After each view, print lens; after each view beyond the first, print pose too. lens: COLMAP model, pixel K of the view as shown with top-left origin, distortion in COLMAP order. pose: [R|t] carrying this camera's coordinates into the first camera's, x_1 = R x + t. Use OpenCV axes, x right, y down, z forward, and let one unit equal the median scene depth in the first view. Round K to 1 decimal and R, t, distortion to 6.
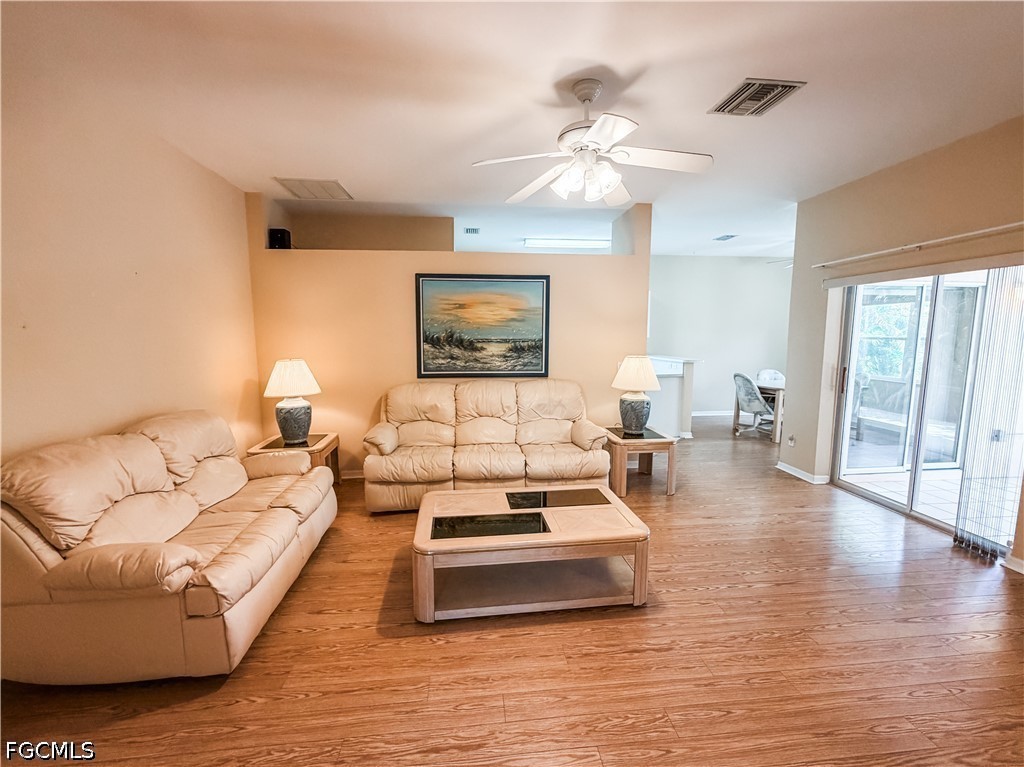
lens RADIAL K [[413.6, 0, 512.0], [0, 413.6, 383.5], [0, 0, 1]] dist [-0.000393, 0.000252]
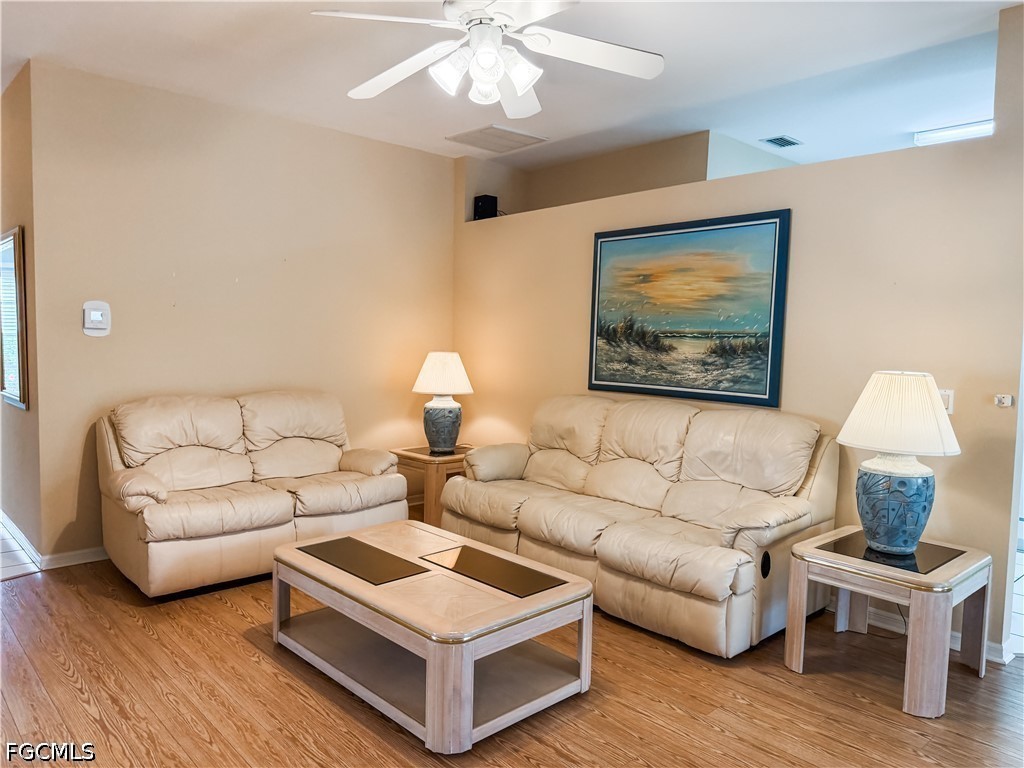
lens RADIAL K [[715.7, 0, 512.0], [0, 715.7, 384.0], [0, 0, 1]] dist [0.119654, -0.162071]
pose [[0.600701, 0.067326, -0.796634, 0.616156], [-0.118792, 0.992903, -0.005661, -0.000723], [0.790599, 0.098034, 0.604436, 0.206267]]
